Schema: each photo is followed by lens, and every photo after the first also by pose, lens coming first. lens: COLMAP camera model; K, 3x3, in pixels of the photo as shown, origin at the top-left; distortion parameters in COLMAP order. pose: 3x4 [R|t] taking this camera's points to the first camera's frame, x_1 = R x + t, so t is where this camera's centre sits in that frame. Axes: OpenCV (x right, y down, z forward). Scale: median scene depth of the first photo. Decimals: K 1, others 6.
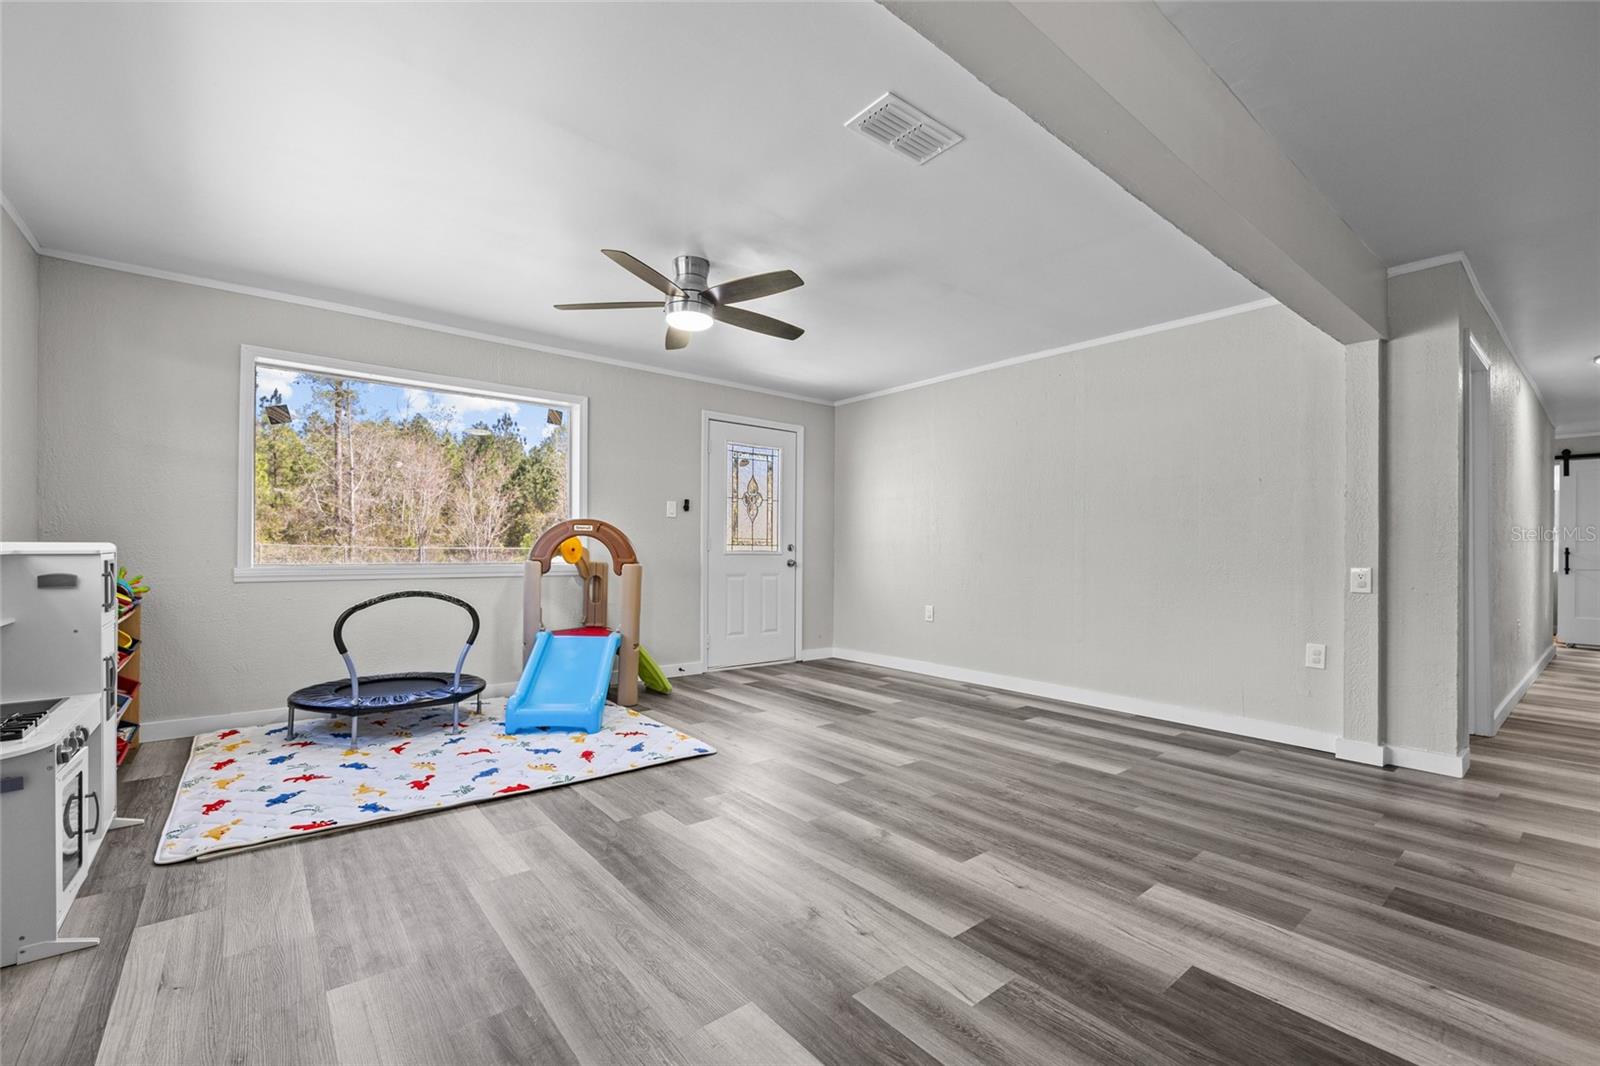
lens RADIAL K [[677.9, 0, 799.9], [0, 677.9, 546.4], [0, 0, 1]] dist [-0.000259, -0.000034]
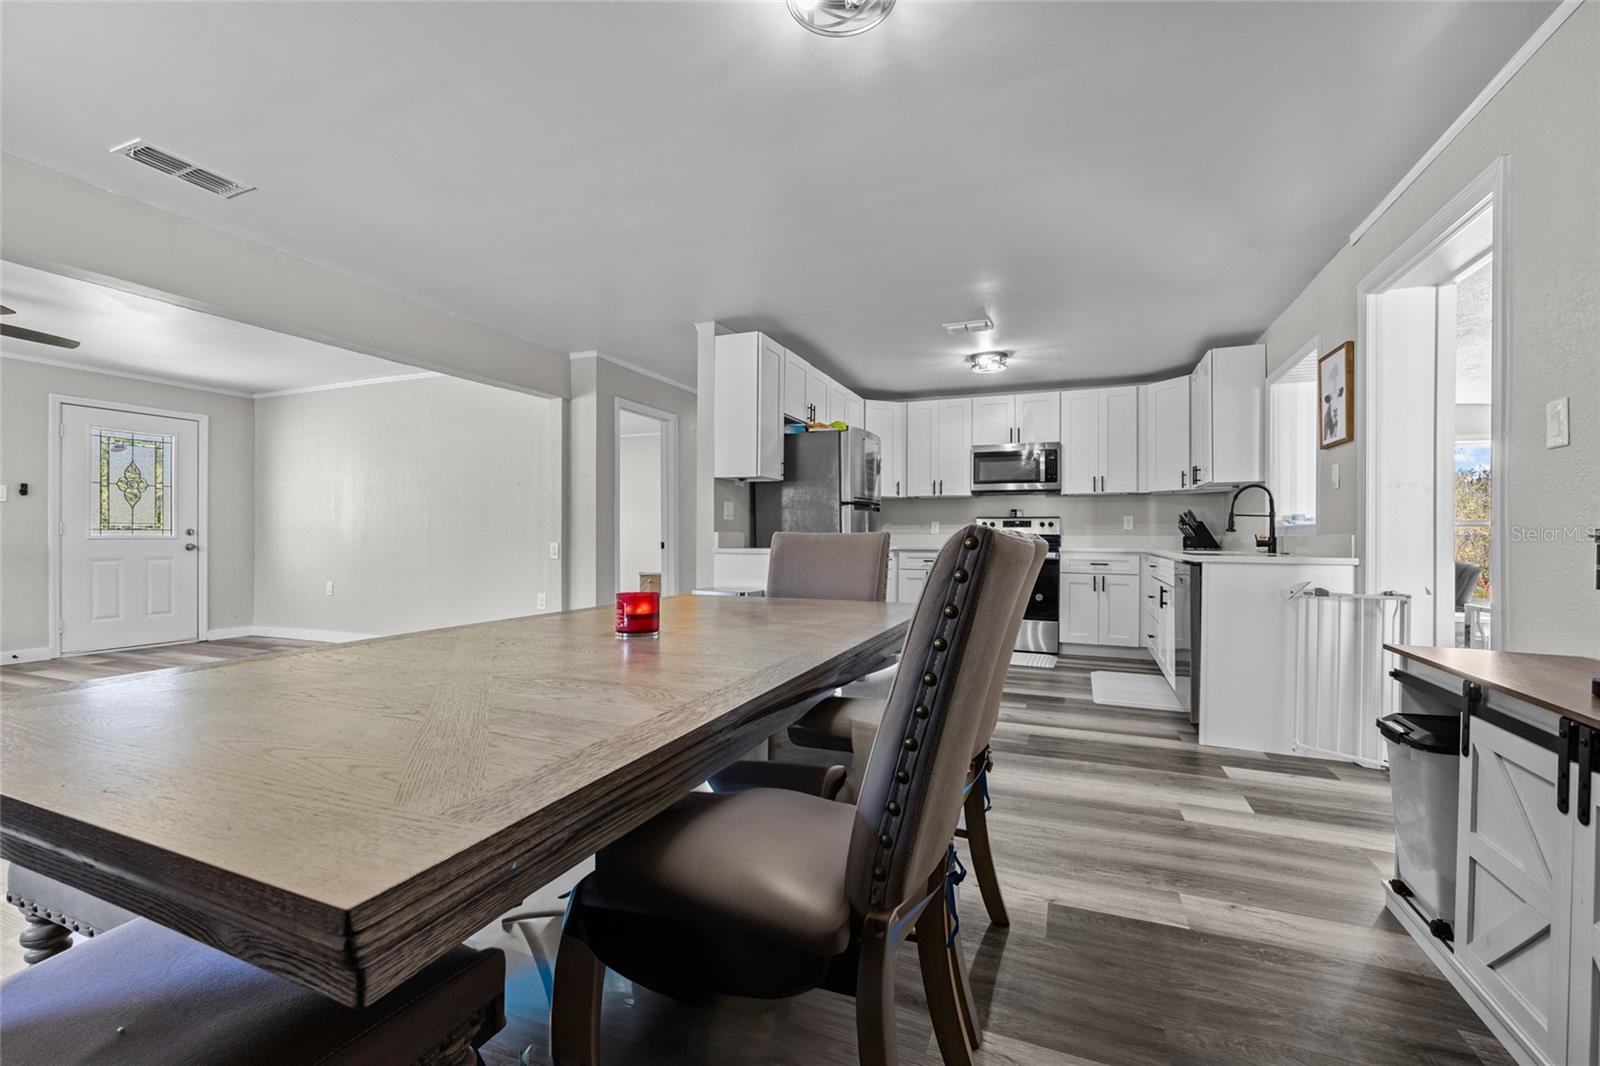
lens RADIAL K [[667.1, 0, 800.0], [0, 667.1, 533.0], [0, 0, 1]] dist [0.000124, 0.000038]
pose [[0.883131, -0.005447, 0.469094, 0.347350], [0.003382, 0.999981, 0.005243, 0.001058], [-0.469114, -0.003044, 0.883132, -0.356394]]
